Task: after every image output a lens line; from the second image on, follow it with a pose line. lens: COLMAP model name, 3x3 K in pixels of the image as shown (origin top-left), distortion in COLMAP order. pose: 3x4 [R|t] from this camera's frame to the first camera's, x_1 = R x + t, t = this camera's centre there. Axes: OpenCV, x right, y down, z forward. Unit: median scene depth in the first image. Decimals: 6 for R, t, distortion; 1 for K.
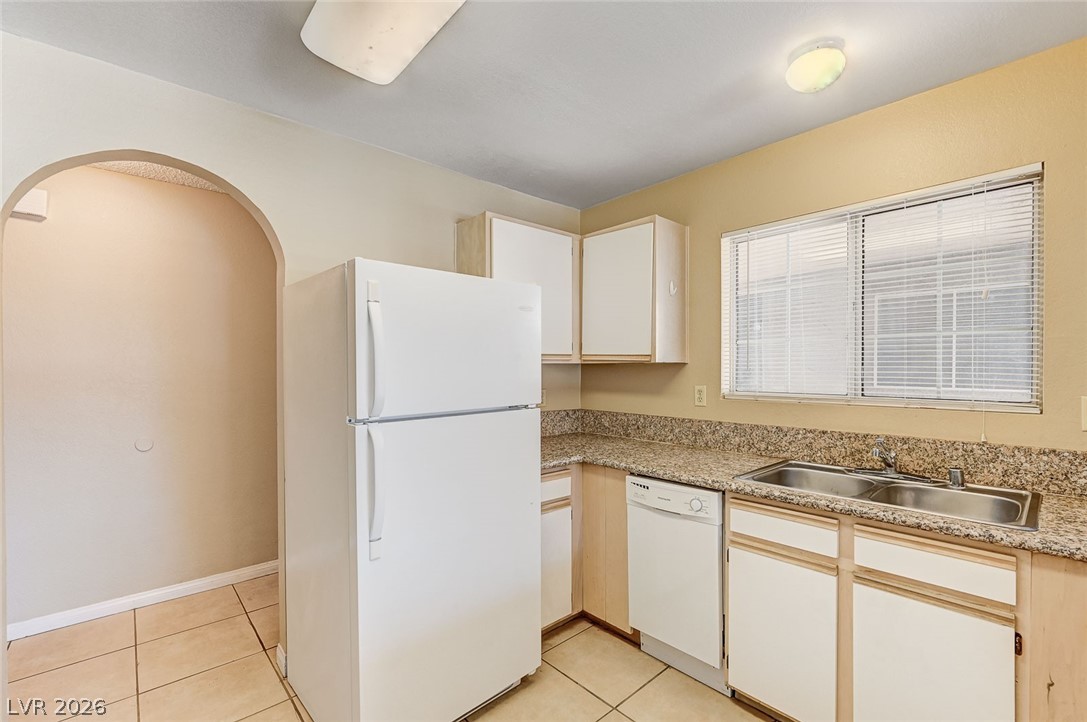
lens RADIAL K [[466.3, 0, 549.2], [0, 466.3, 371.8], [0, 0, 1]] dist [-0.012354, 0.000300]
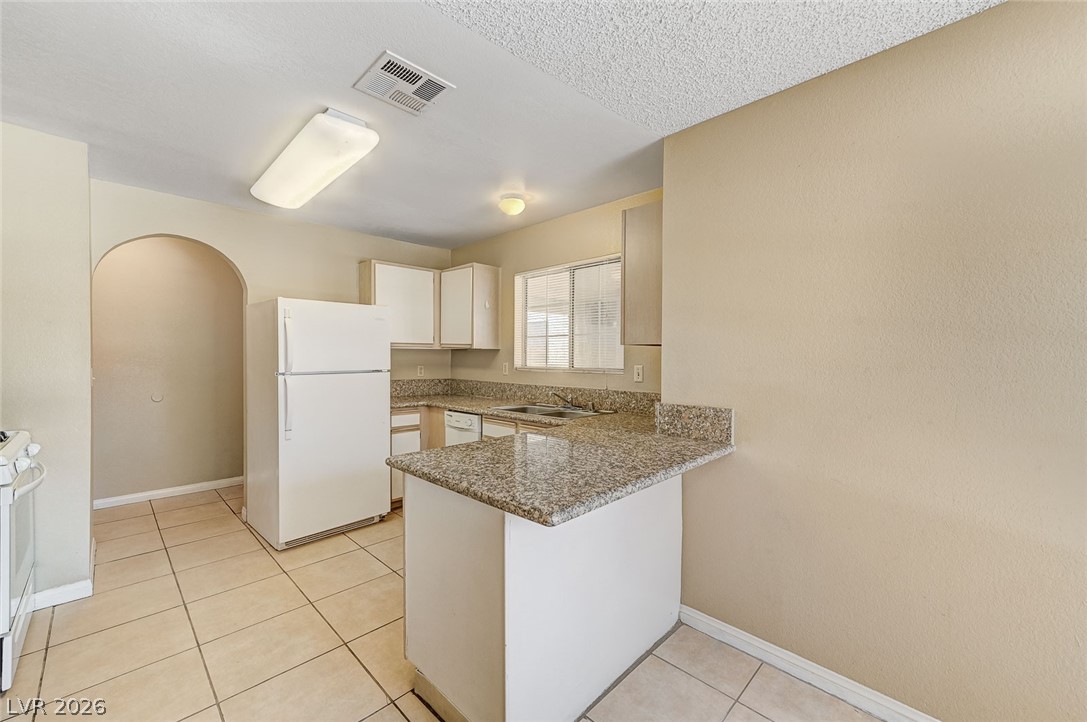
lens RADIAL K [[432.2, 0, 541.7], [0, 432.2, 364.0], [0, 0, 1]] dist [0.013727, 0.000104]
pose [[0.998881, 0.006833, 0.046804, 0.441803], [-0.007319, 0.999921, 0.010212, 0.020156], [-0.046731, -0.010543, 0.998852, -0.663176]]
